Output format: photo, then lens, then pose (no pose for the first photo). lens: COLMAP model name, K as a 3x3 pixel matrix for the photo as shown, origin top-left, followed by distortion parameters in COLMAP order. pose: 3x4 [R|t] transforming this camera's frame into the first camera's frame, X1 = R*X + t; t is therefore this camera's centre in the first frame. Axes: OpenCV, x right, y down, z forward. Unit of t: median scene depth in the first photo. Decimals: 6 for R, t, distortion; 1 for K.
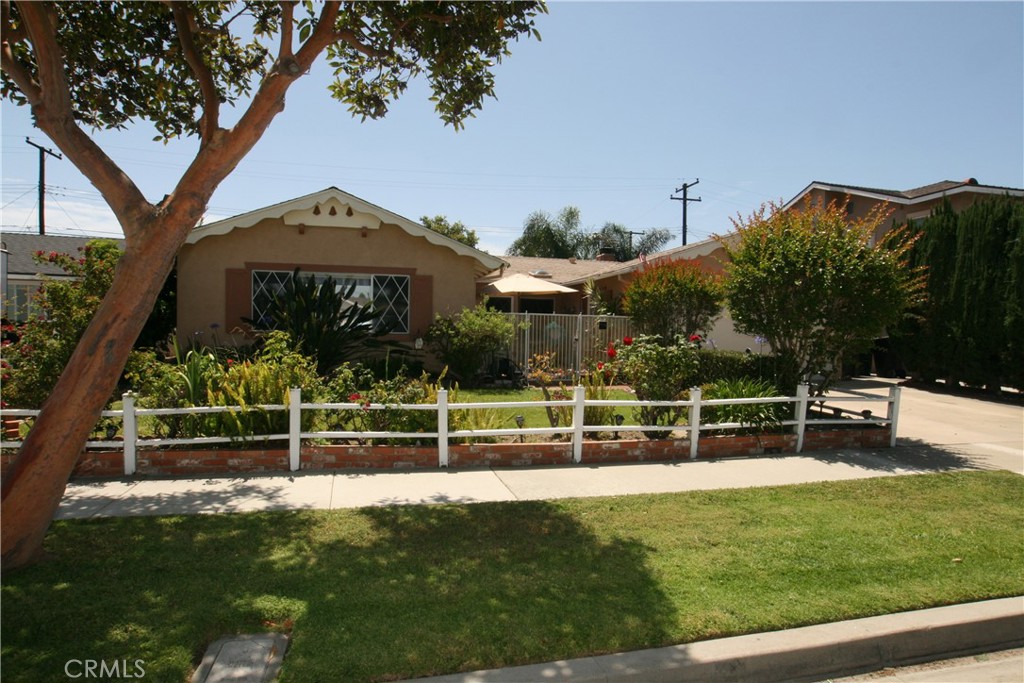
lens RADIAL K [[575.0, 0, 512.0], [0, 575.0, 341.5], [0, 0, 1]] dist [-0.086422, 0.056671]
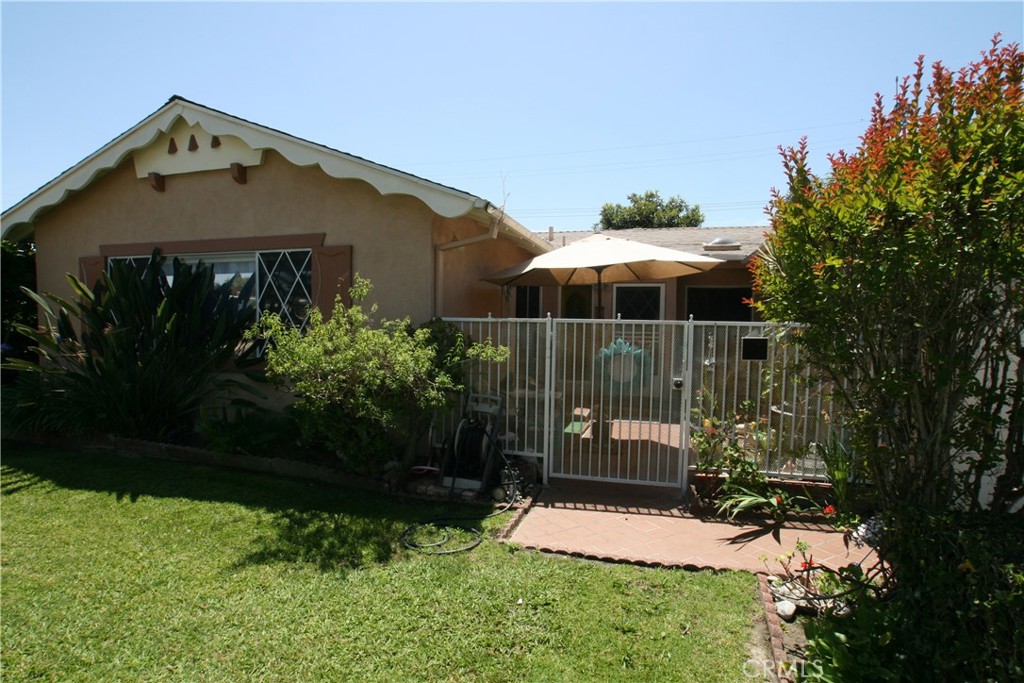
lens RADIAL K [[498.8, 0, 512.0], [0, 498.8, 341.5], [0, 0, 1]] dist [-0.021168, 0.000196]
pose [[0.854879, 0.015458, -0.518597, 0.217801], [-0.004722, 0.999746, 0.022015, -0.044532], [0.518805, -0.016371, 0.854736, 0.748725]]
